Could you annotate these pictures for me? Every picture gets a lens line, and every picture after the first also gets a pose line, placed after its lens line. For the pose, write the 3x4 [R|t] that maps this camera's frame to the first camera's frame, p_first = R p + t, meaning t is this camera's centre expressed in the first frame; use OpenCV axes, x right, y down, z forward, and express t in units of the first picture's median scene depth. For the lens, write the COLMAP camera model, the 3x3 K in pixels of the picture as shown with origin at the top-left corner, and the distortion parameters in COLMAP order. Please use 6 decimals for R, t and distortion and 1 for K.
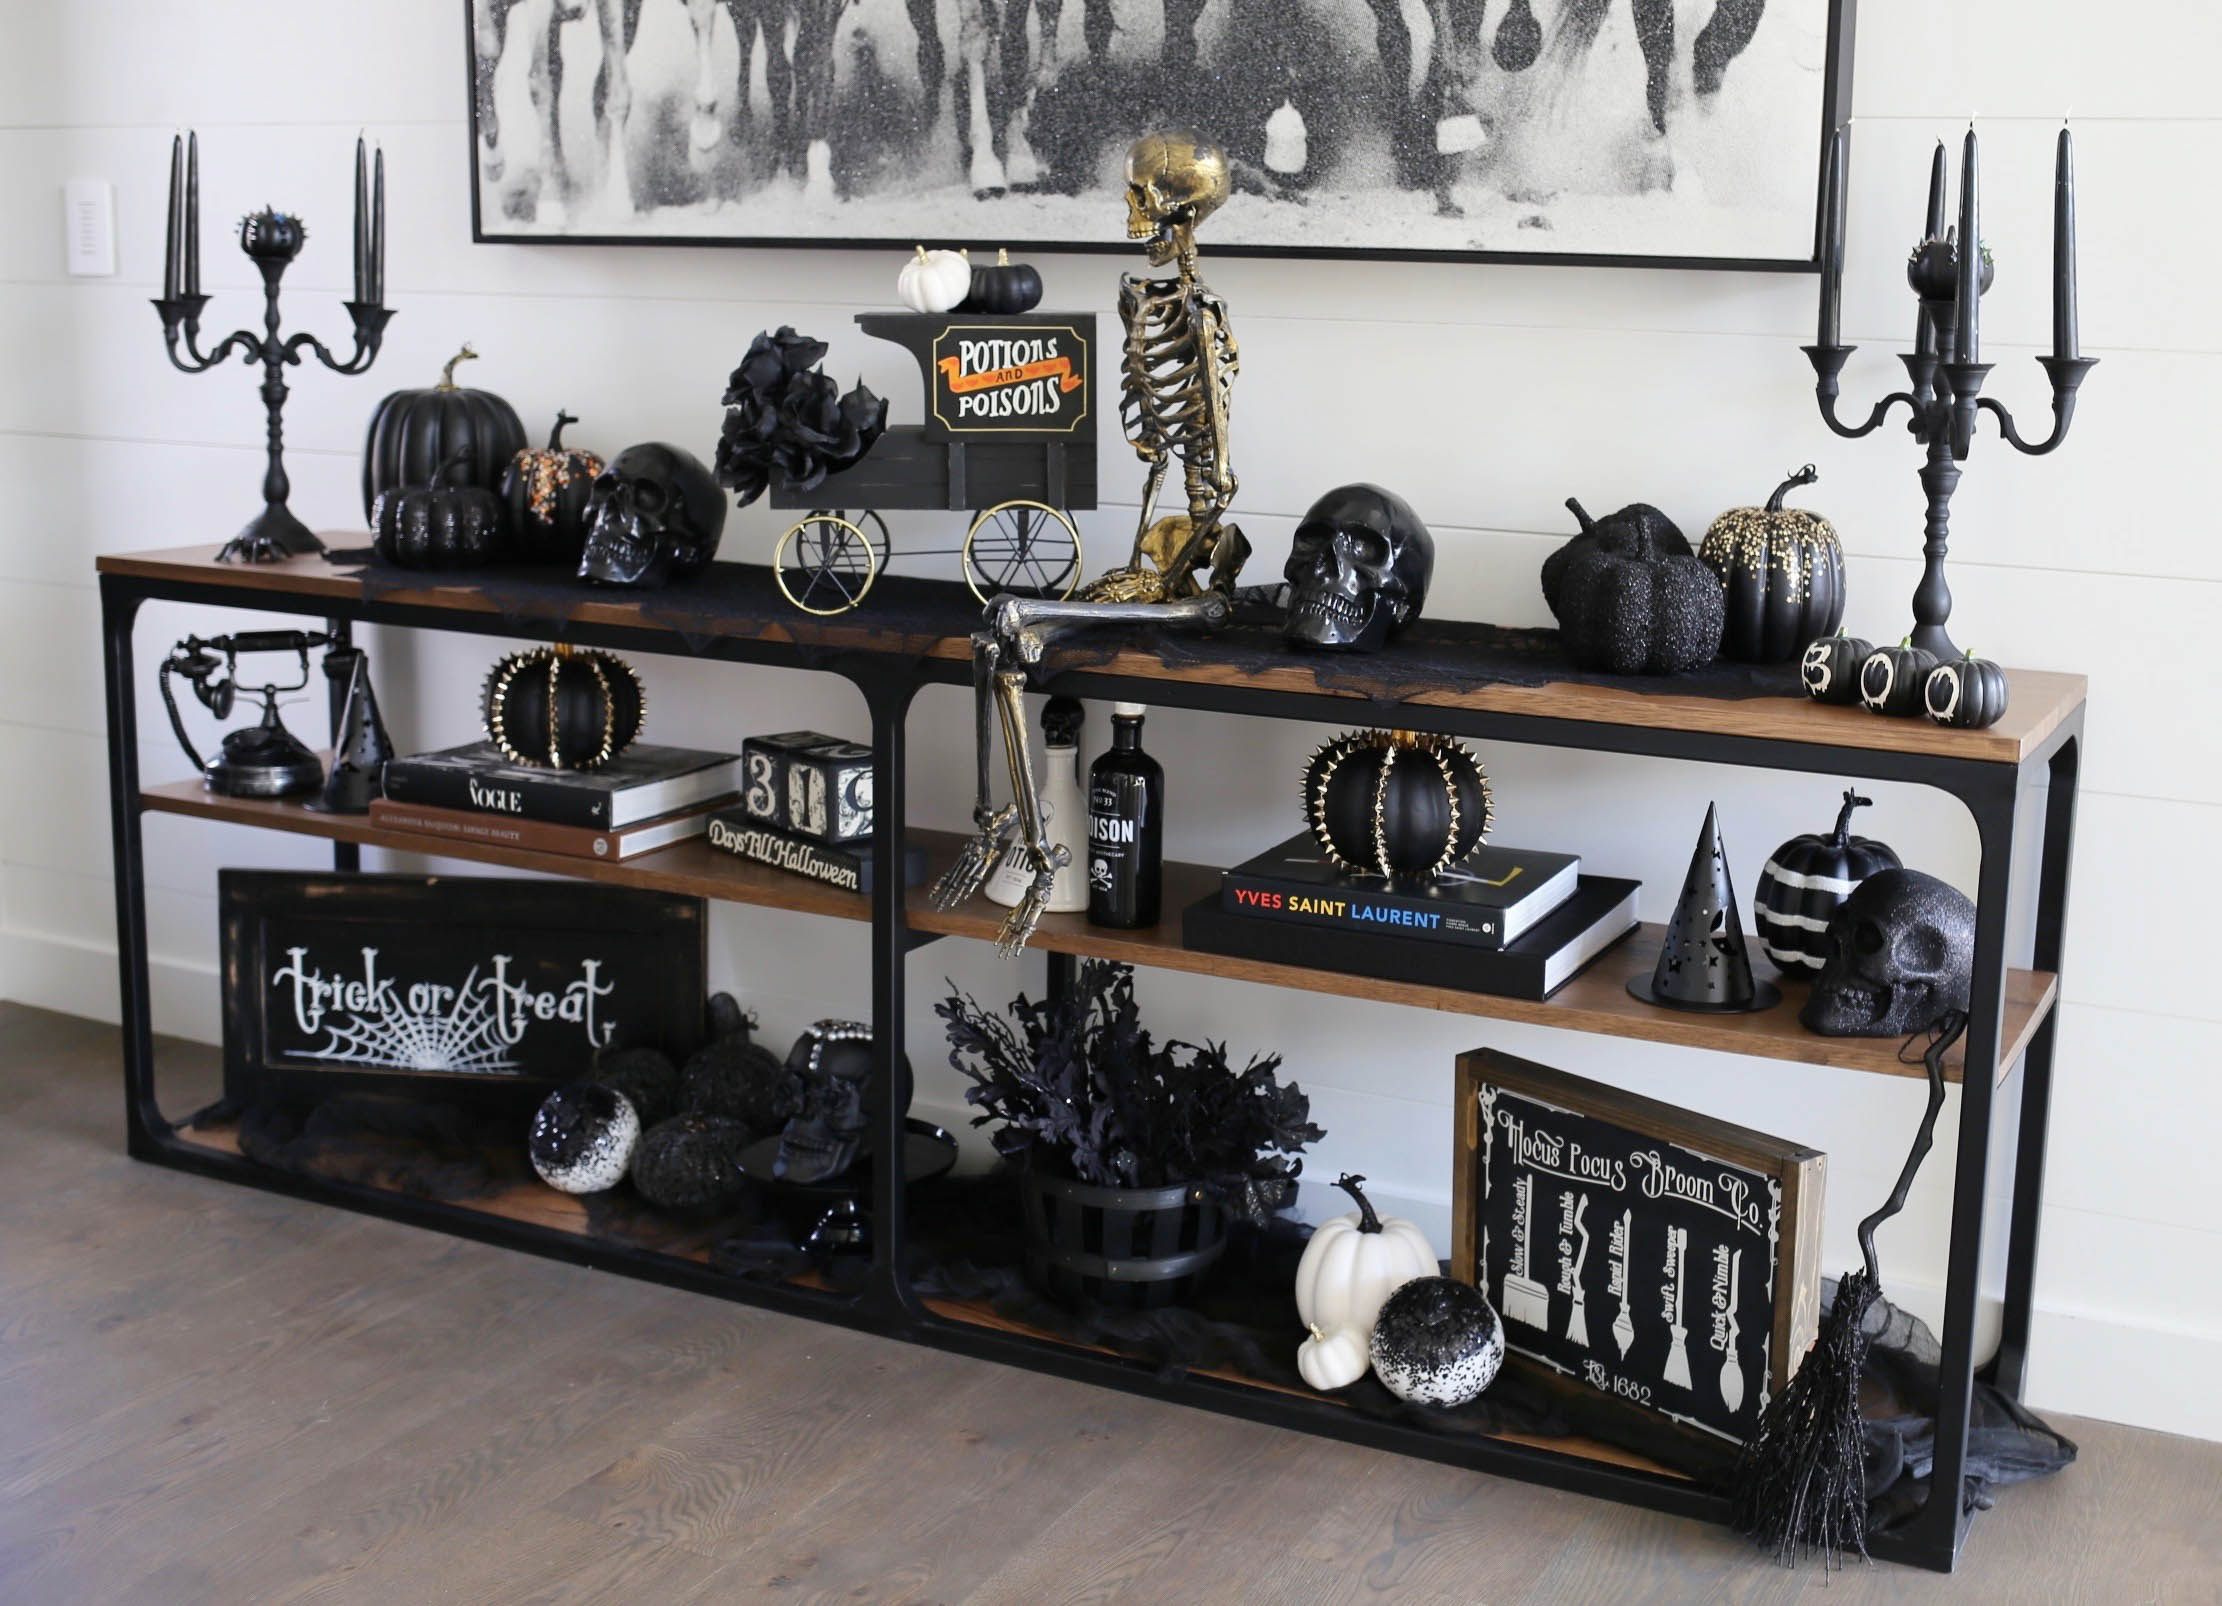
lens RADIAL K [[2723.5, 0, 1161.3], [0, 2723.5, 742.7], [0, 0, 1]] dist [-0.035773, 0.025539]
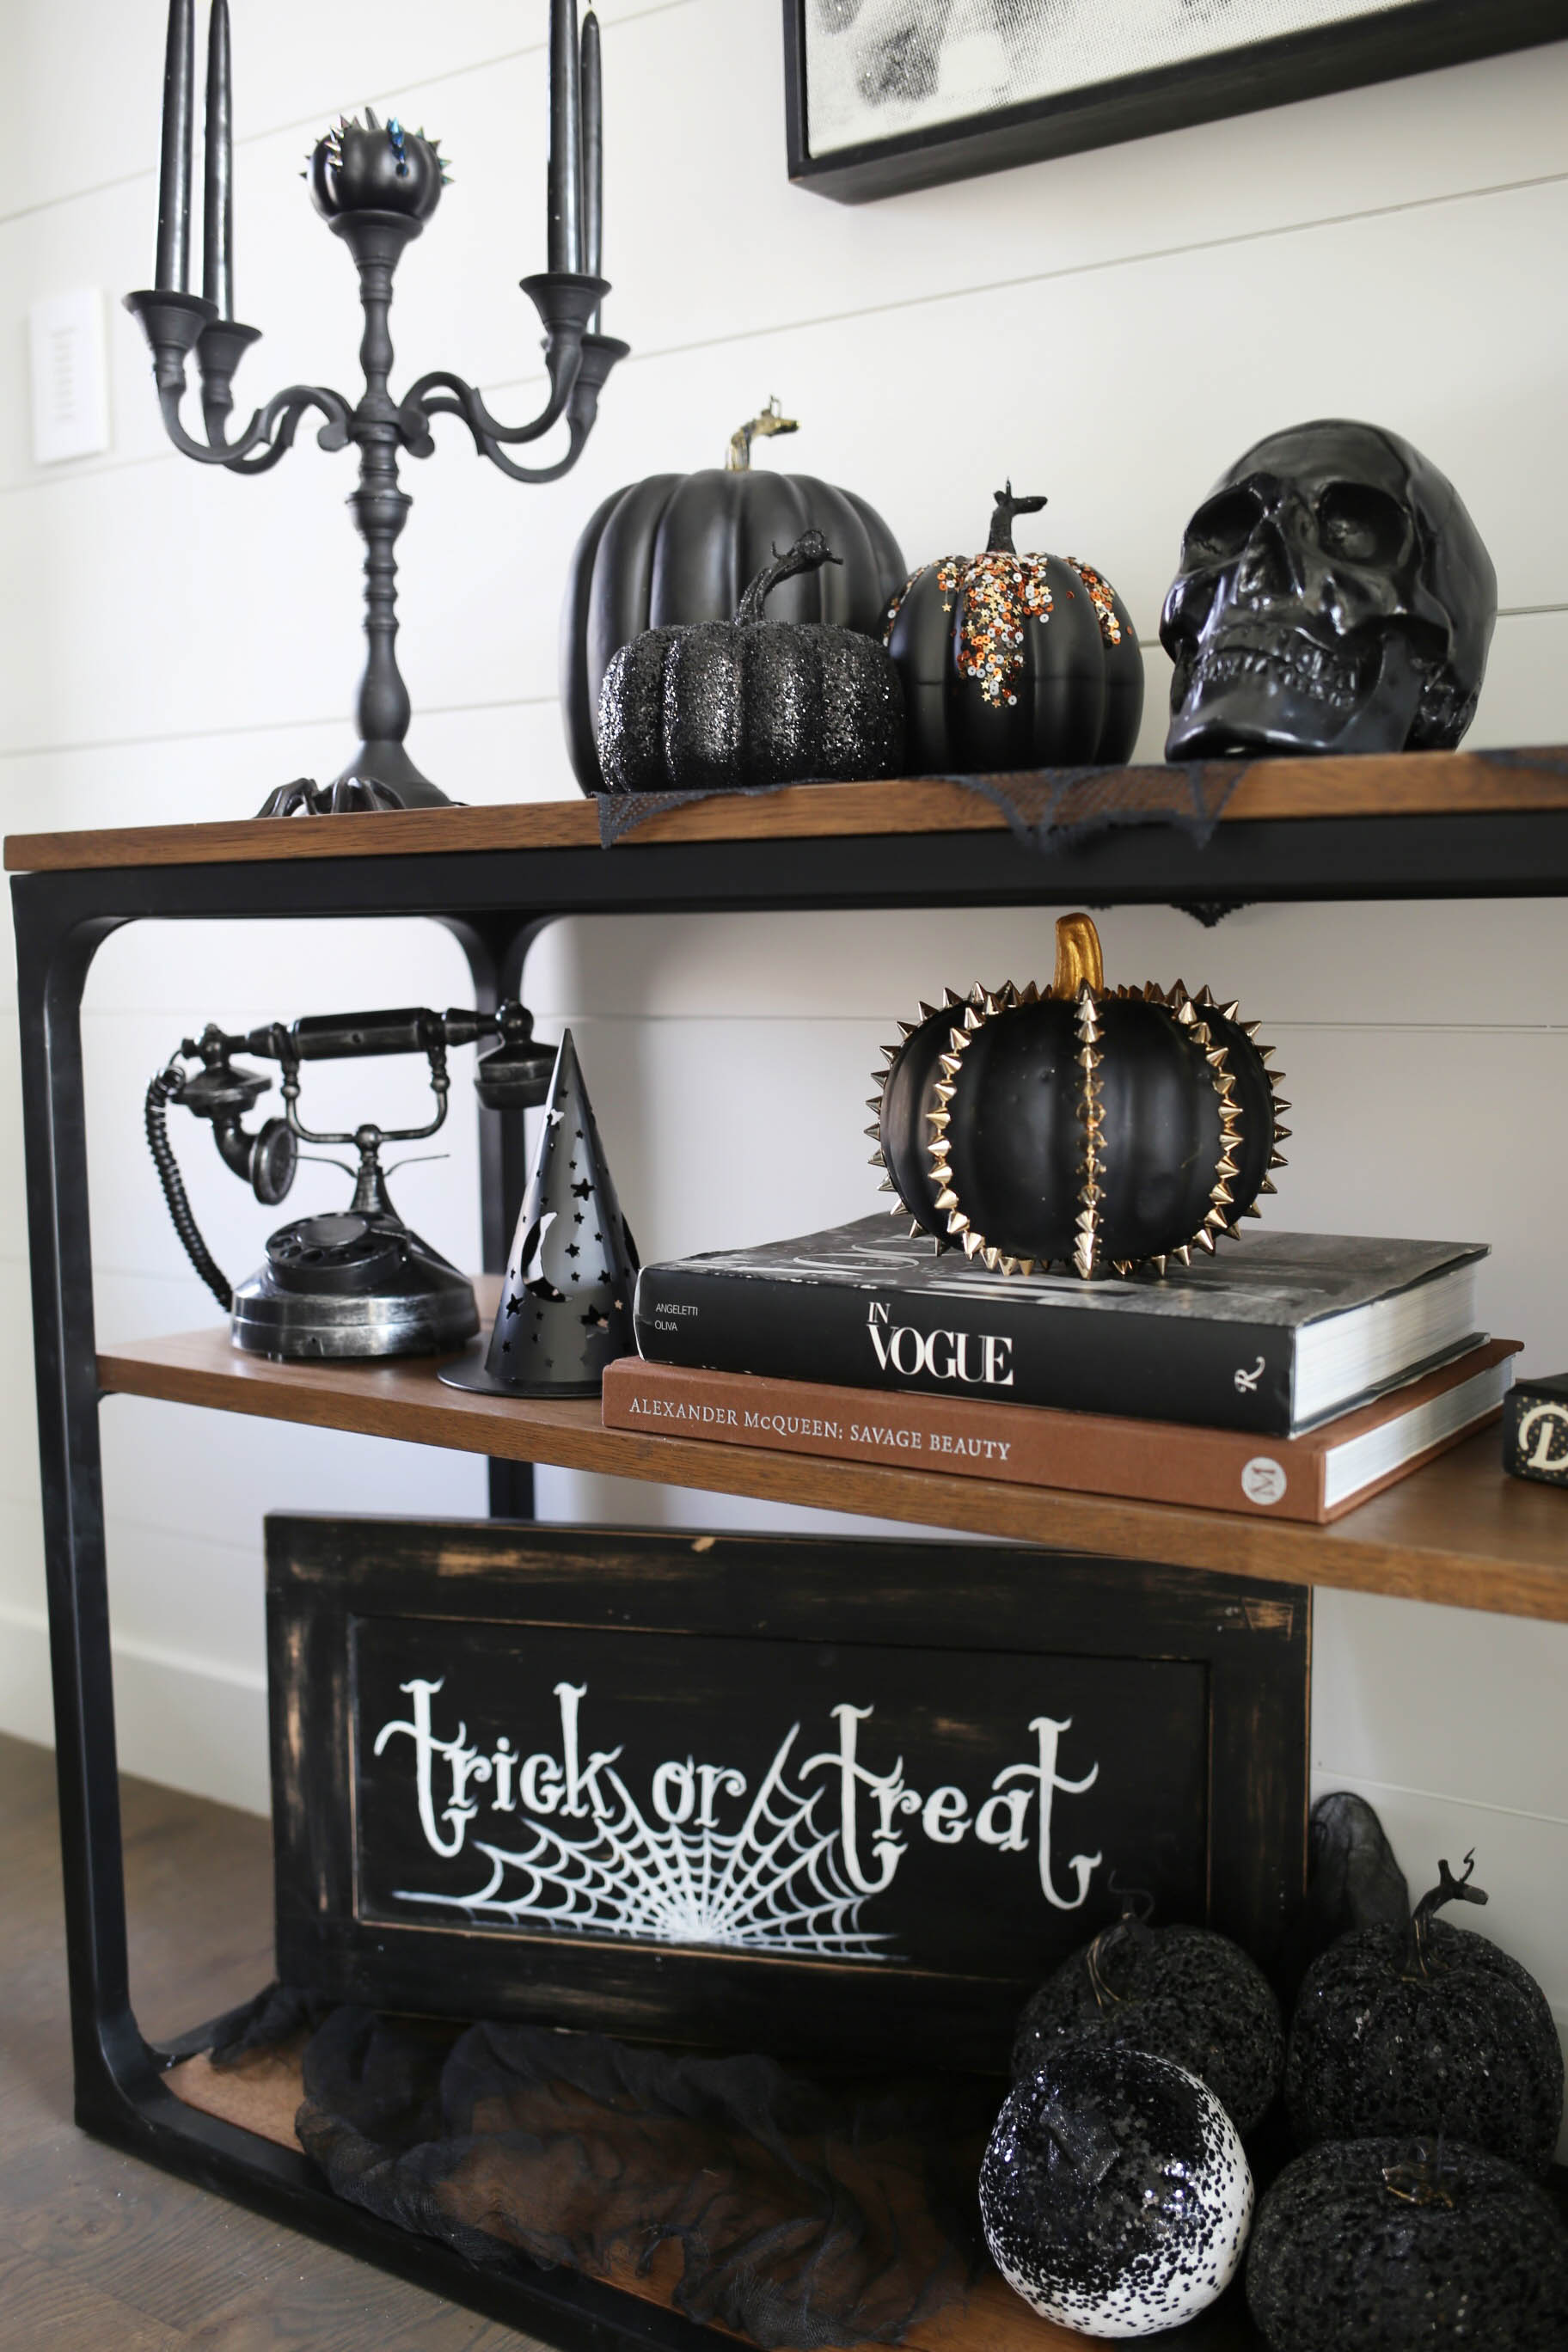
lens RADIAL K [[2349.6, 0, 784.0], [0, 2349.6, 1176.0], [0, 0, 1]] dist [-0.047515, 0.022412]
pose [[0.989603, -0.019293, -0.142528, -0.217421], [0.008907, 0.997281, -0.073151, 0.019594], [0.143552, 0.071121, 0.987084, 0.664841]]
